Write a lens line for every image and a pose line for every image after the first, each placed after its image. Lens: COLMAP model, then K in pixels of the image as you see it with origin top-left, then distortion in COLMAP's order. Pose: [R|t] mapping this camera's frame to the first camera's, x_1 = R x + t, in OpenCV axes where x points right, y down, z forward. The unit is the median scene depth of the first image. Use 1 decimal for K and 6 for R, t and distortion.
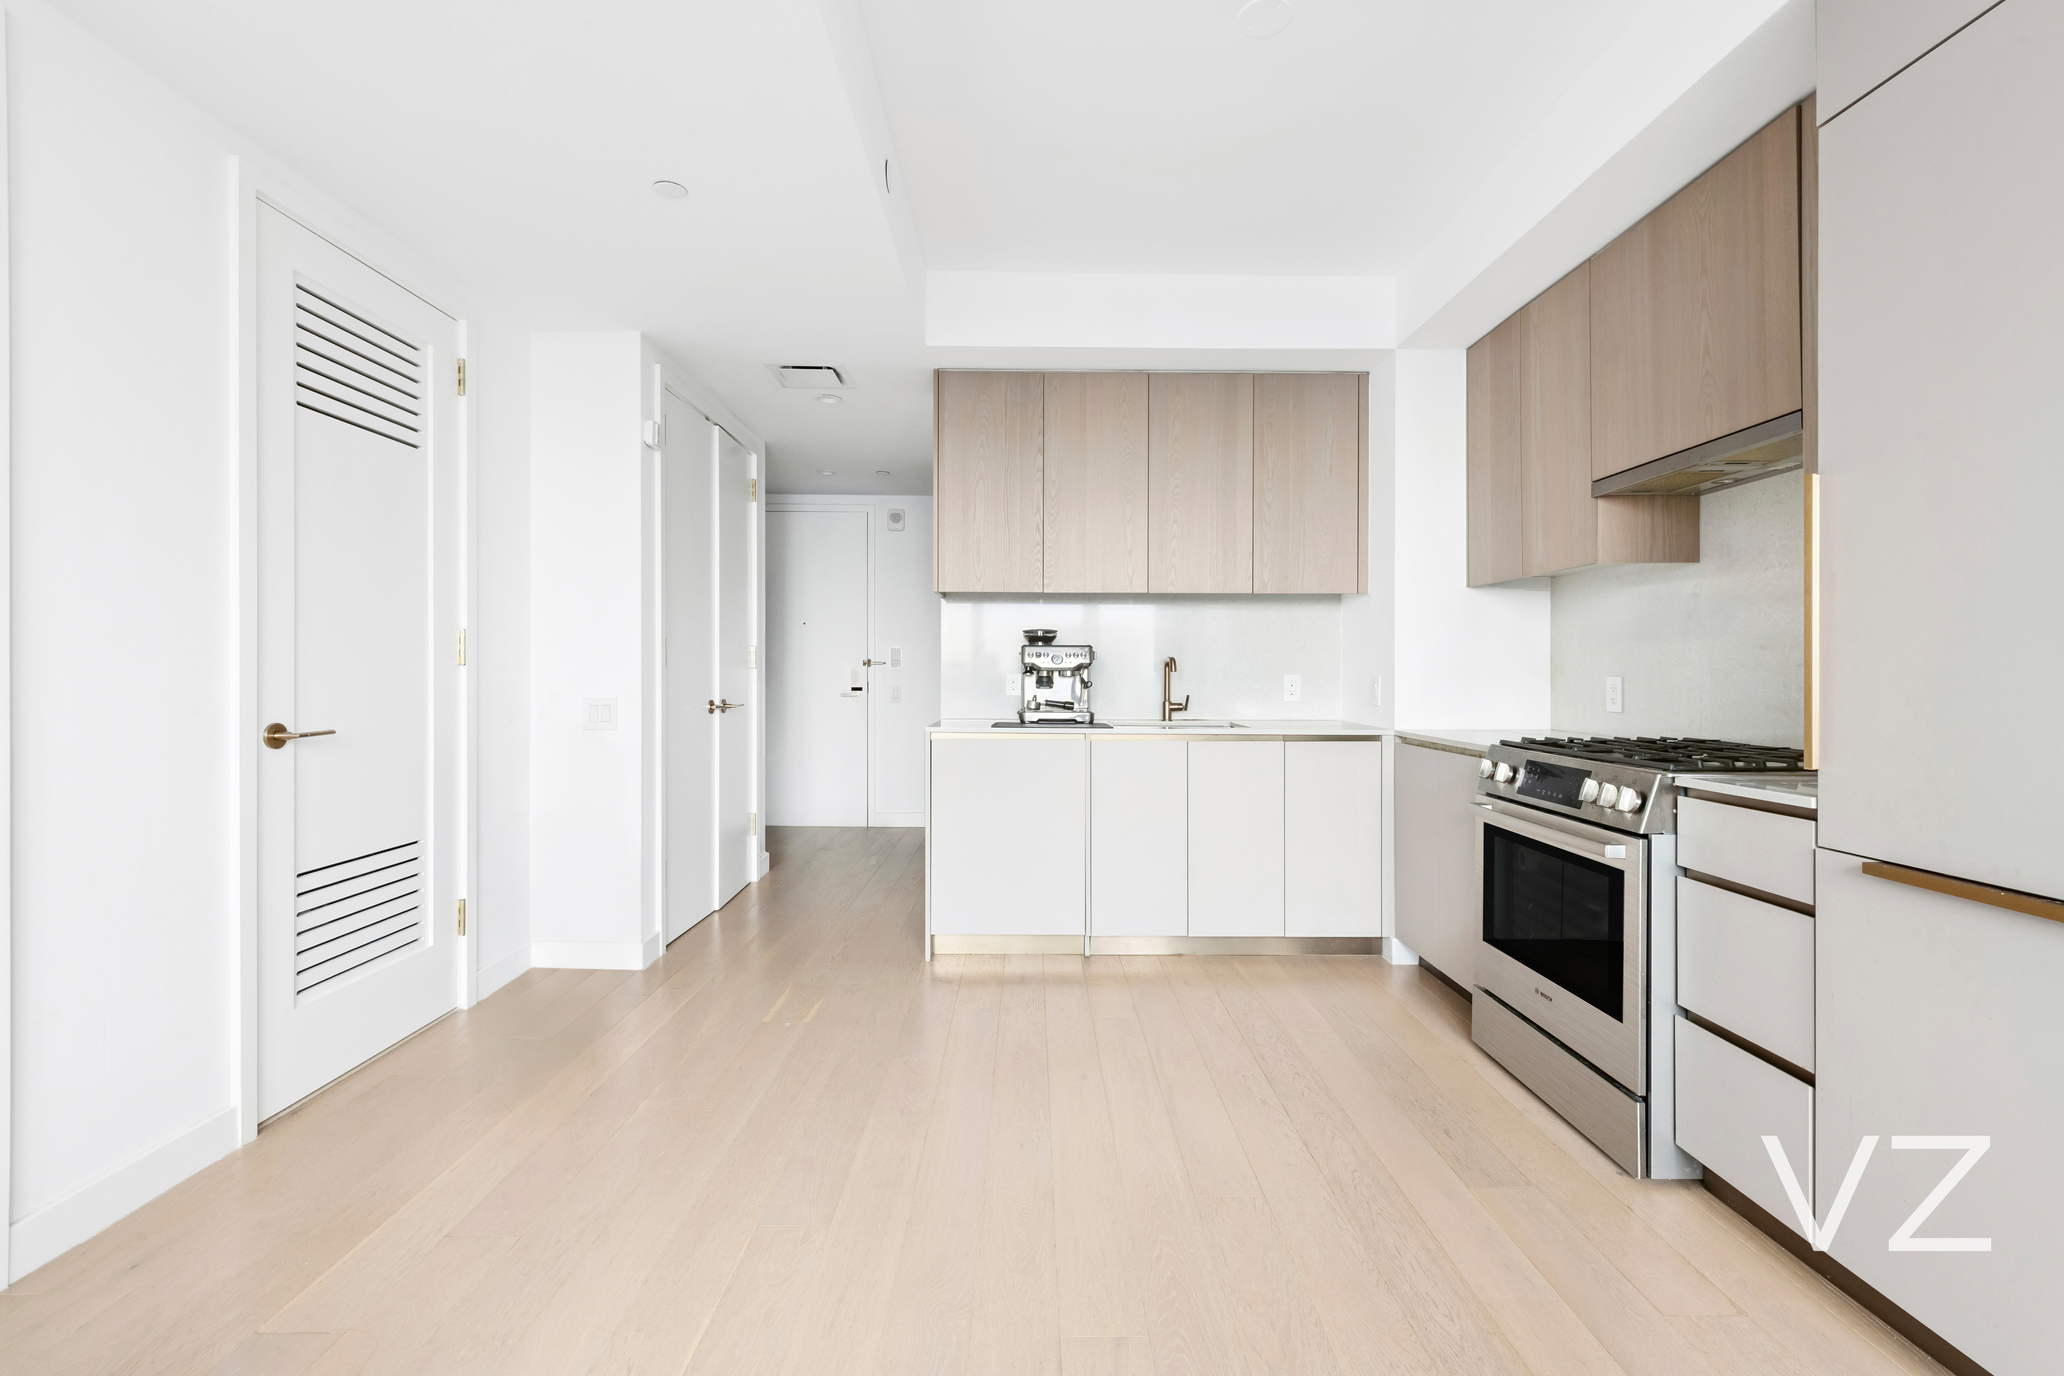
lens RADIAL K [[904.3, 0, 1041.8], [0, 904.3, 673.3], [0, 0, 1]] dist [0.002798, -0.000395]
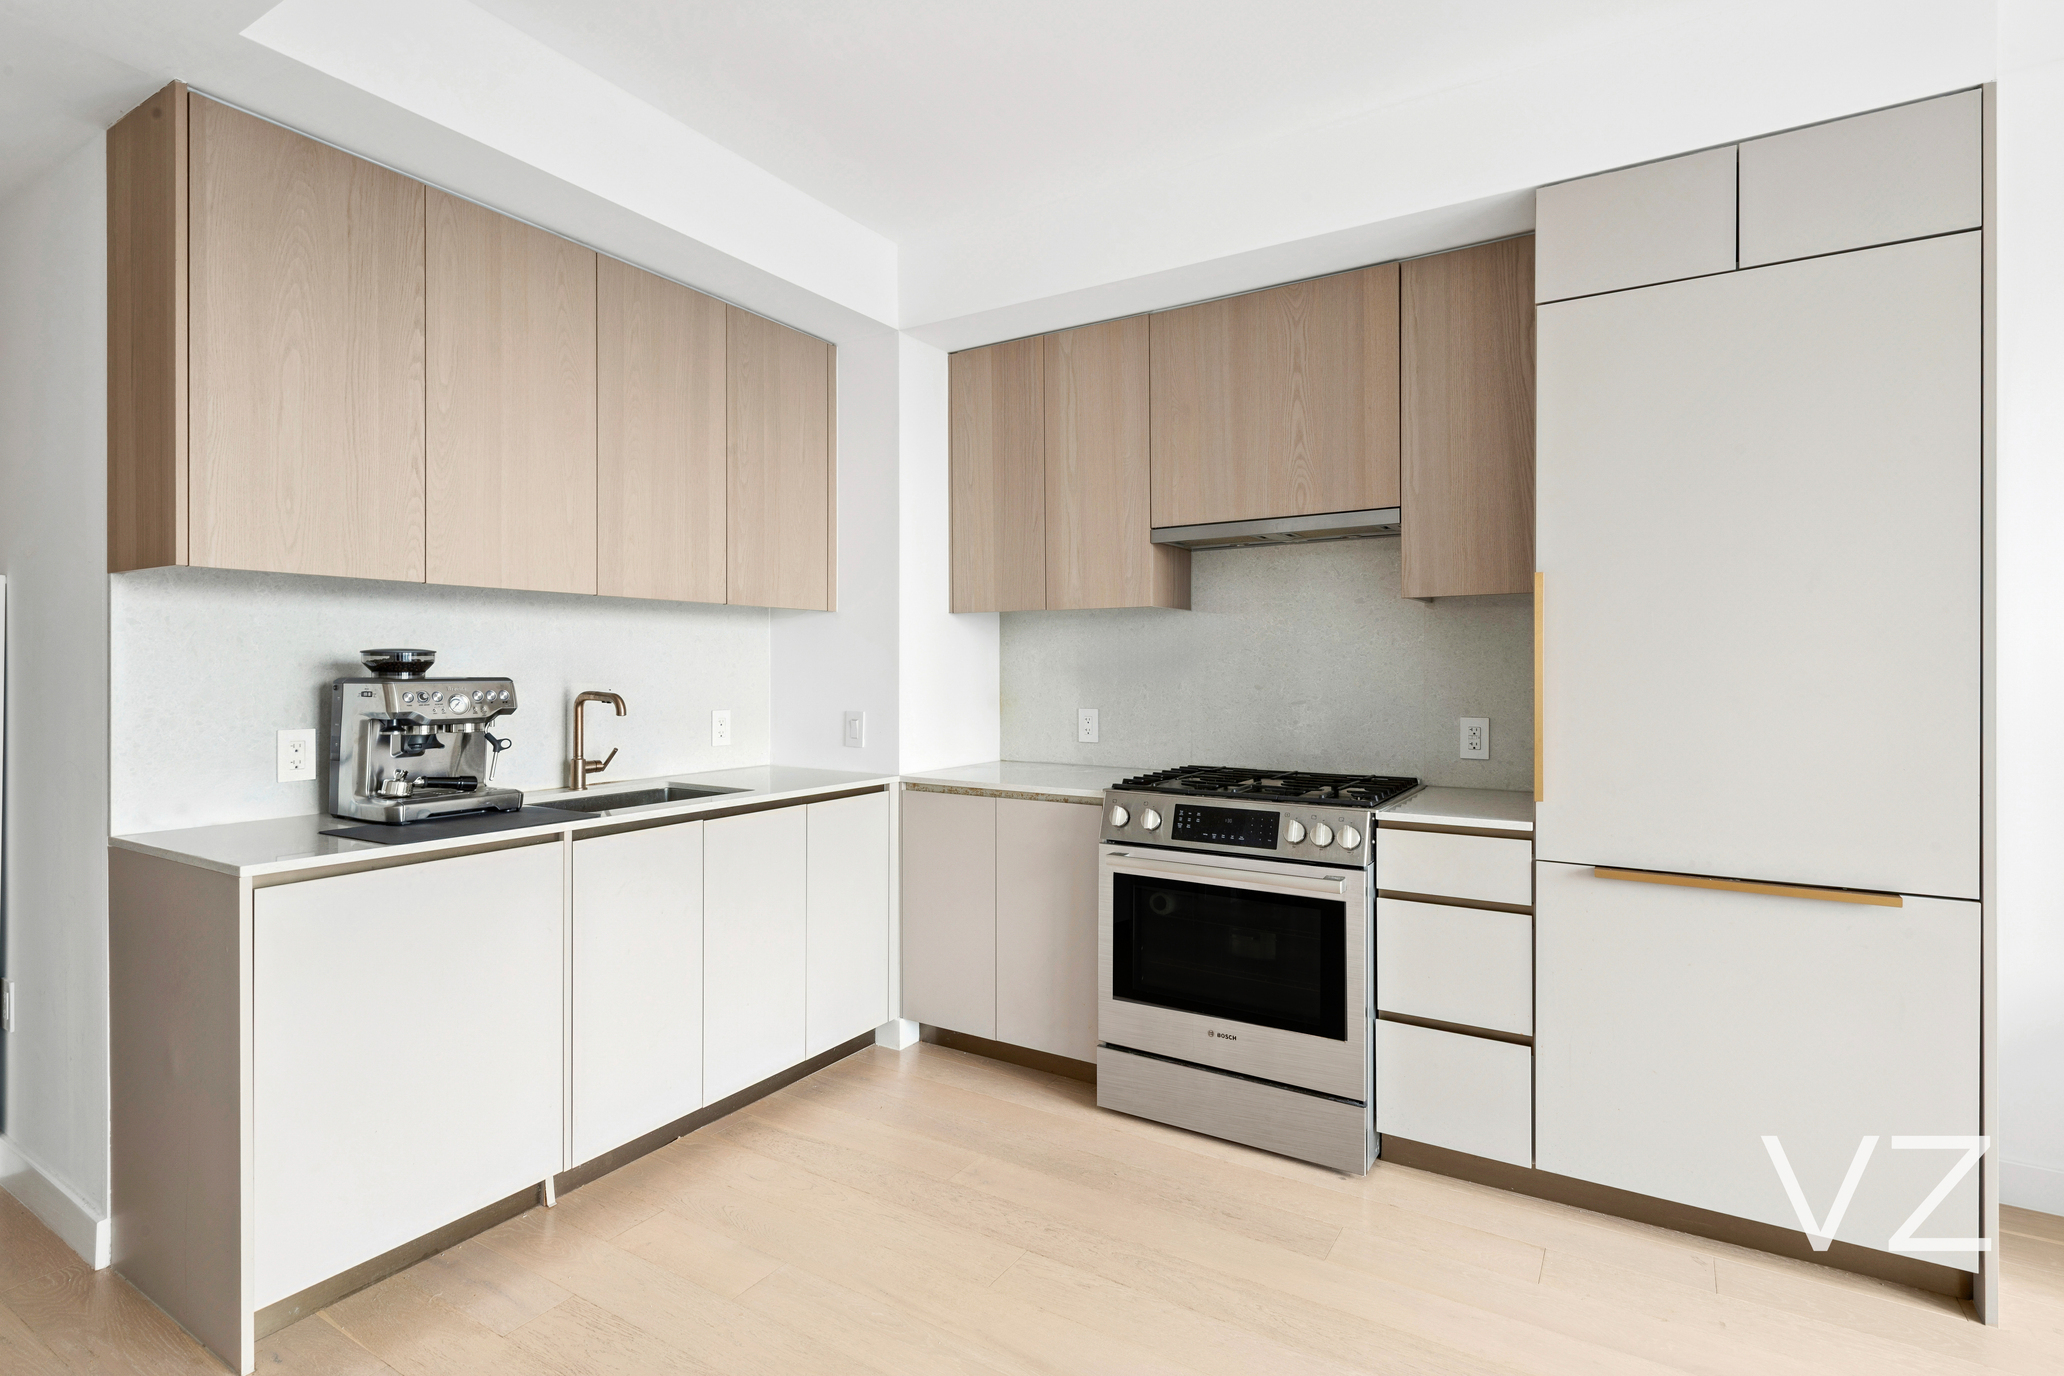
lens RADIAL K [[994.7, 0, 1031.4], [0, 994.7, 672.3], [0, 0, 1]] dist [0.014516, 0.000122]
pose [[0.538702, -0.005368, 0.842479, -0.336950], [0.002679, 0.999986, 0.004659, -0.039492], [-0.842492, -0.000253, 0.538708, 0.386120]]
